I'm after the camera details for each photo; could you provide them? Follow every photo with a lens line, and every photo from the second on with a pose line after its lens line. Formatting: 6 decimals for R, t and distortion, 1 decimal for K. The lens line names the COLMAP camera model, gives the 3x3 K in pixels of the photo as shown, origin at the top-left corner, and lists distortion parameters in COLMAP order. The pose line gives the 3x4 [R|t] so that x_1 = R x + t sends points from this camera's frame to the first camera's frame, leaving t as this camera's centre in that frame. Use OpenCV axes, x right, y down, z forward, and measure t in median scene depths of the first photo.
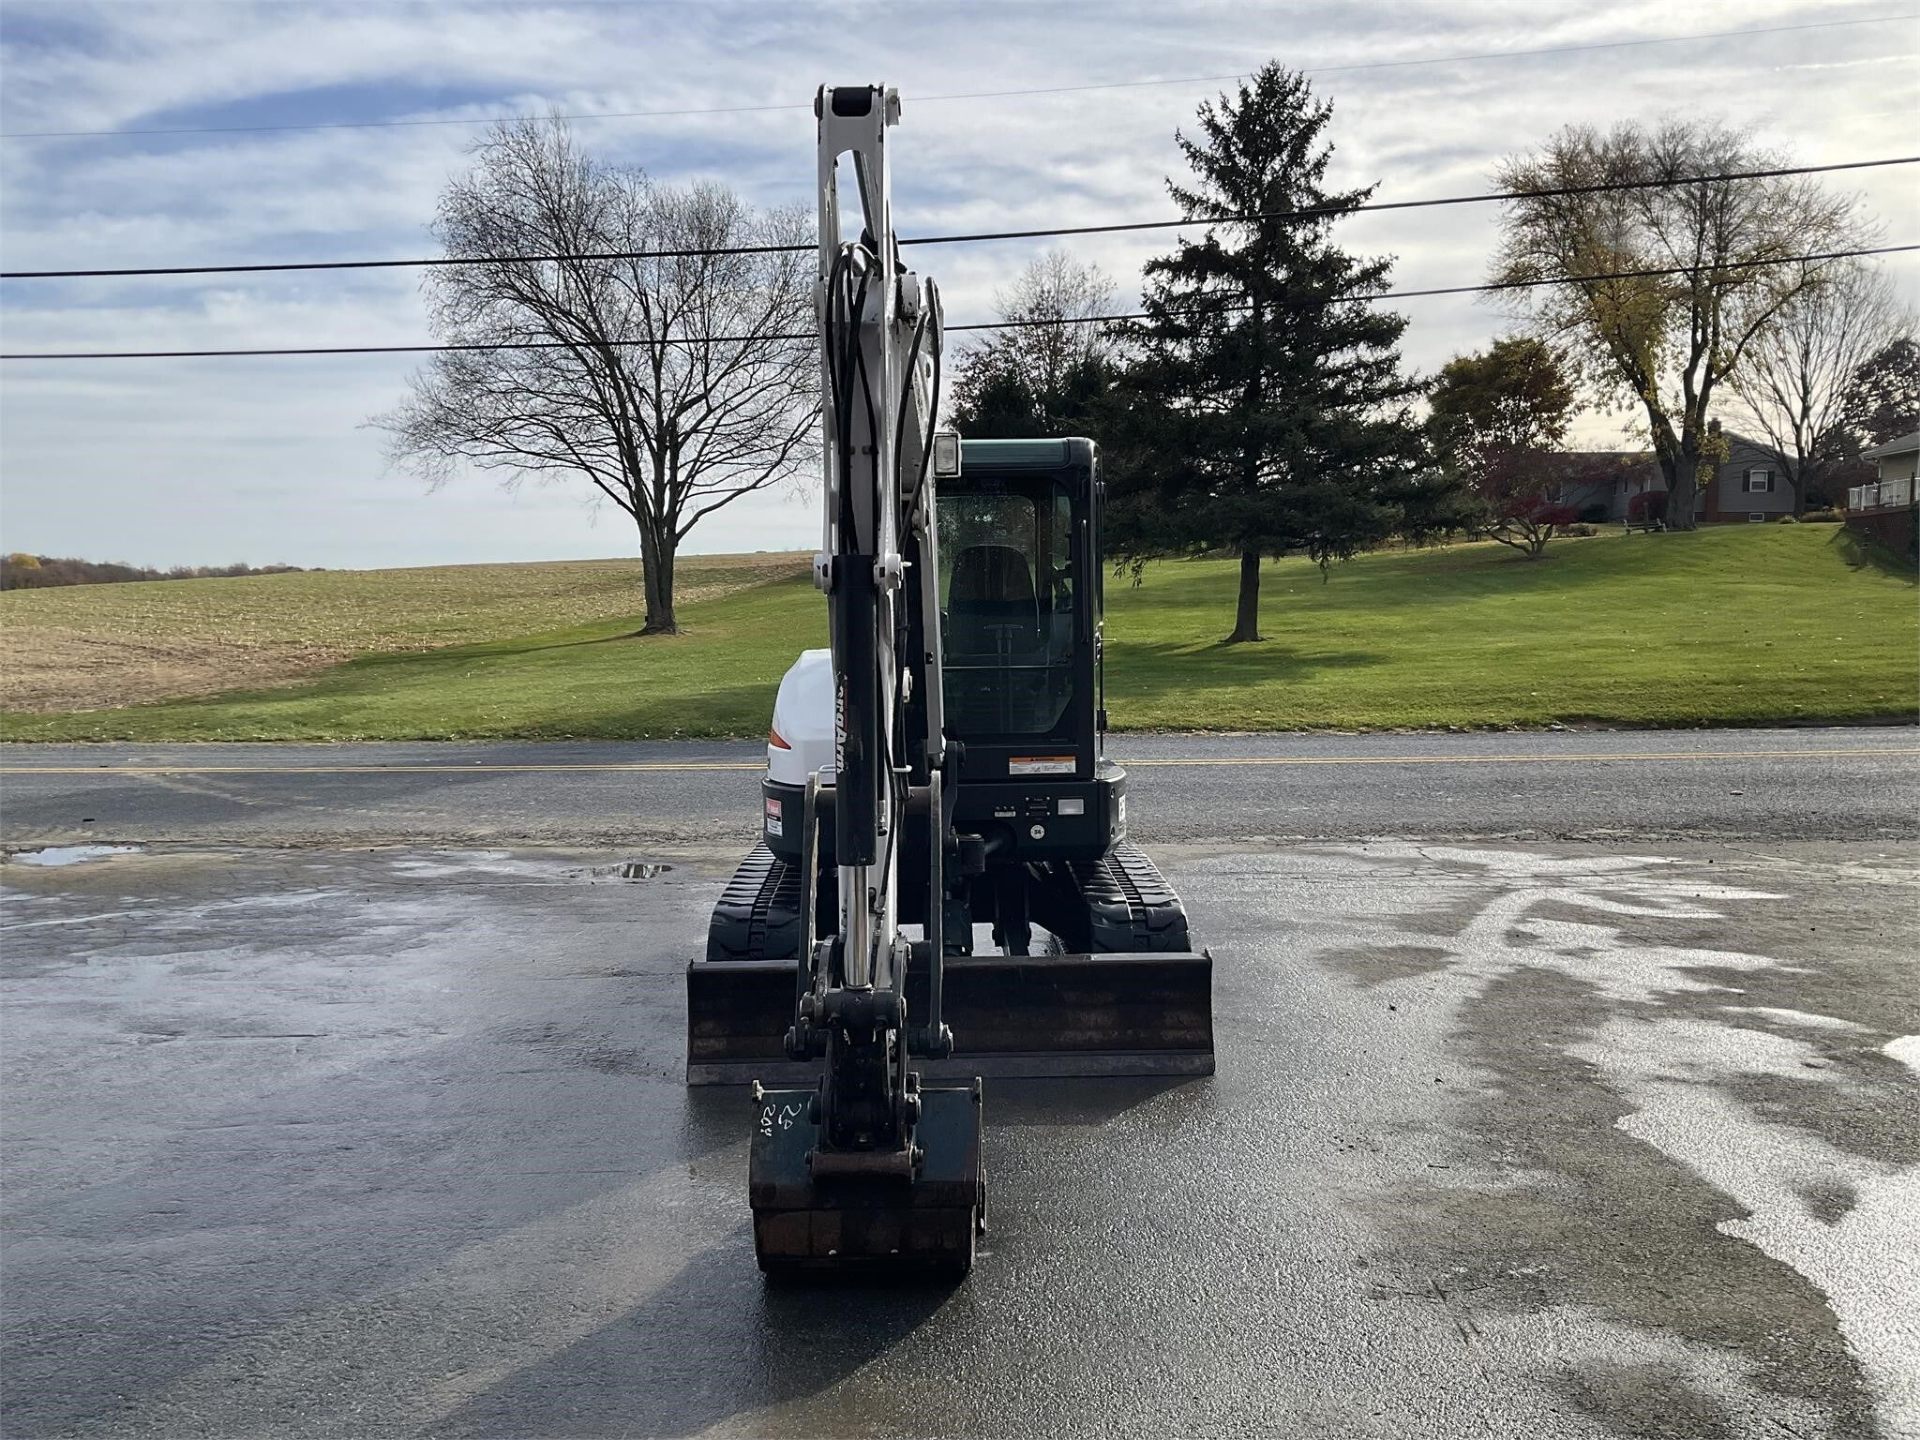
lens RADIAL K [[1574.1, 0, 954.2], [0, 1574.1, 711.7], [0, 0, 1]] dist [0.113762, -0.224958]
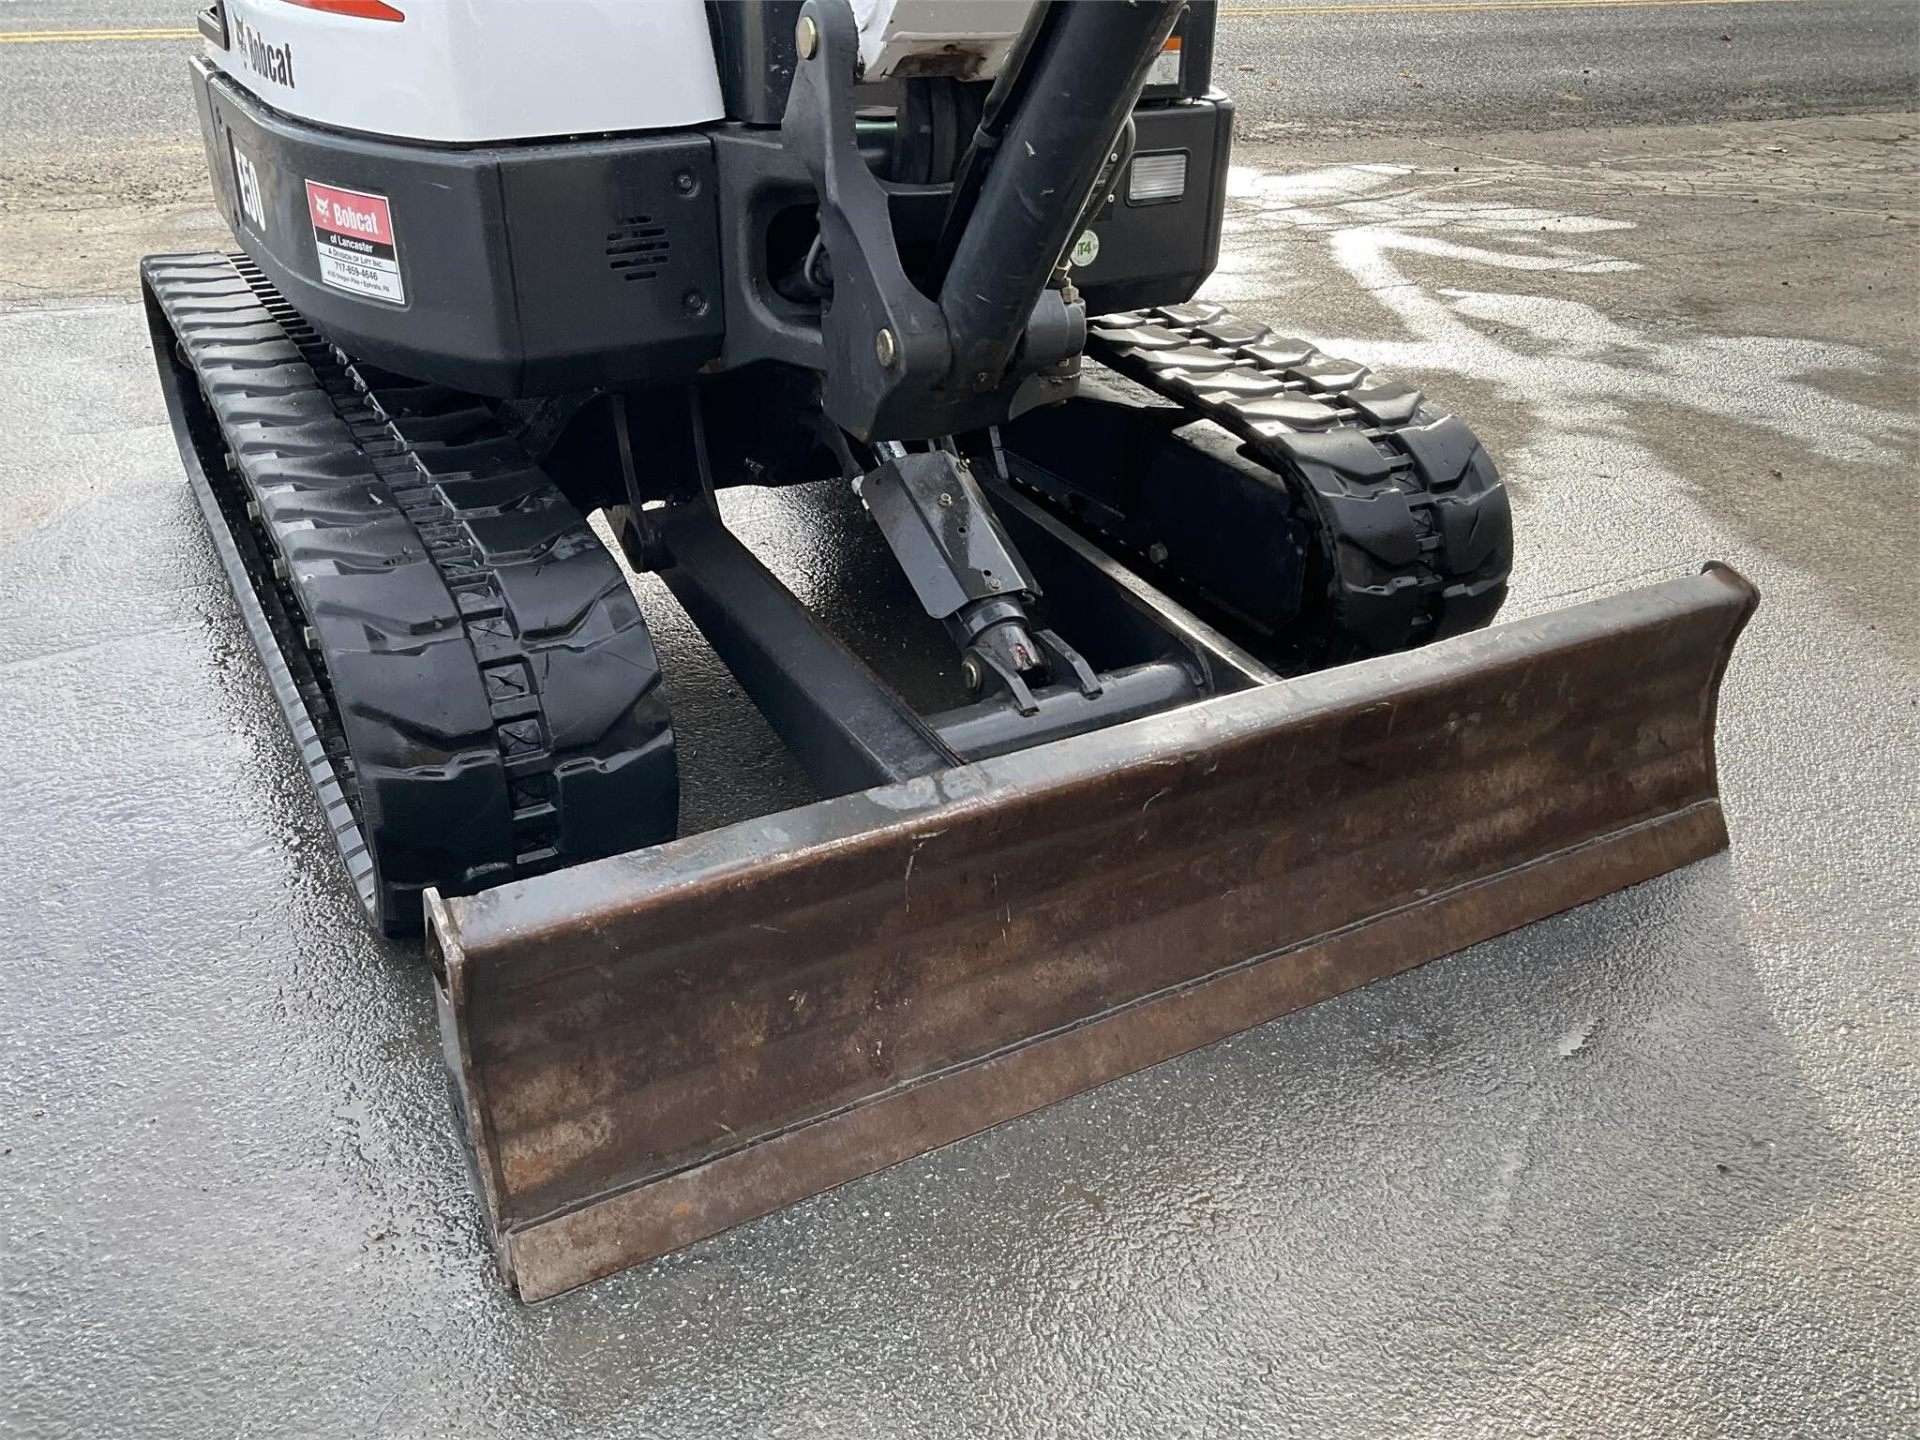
lens RADIAL K [[1574.1, 0, 954.2], [0, 1574.1, 711.7], [0, 0, 1]] dist [0.113762, -0.224958]
pose [[0.875931, -0.193687, 0.441850, -0.203550], [-0.017063, 0.902859, 0.429598, 0.011942], [-0.482135, -0.383837, 0.787537, 0.764046]]
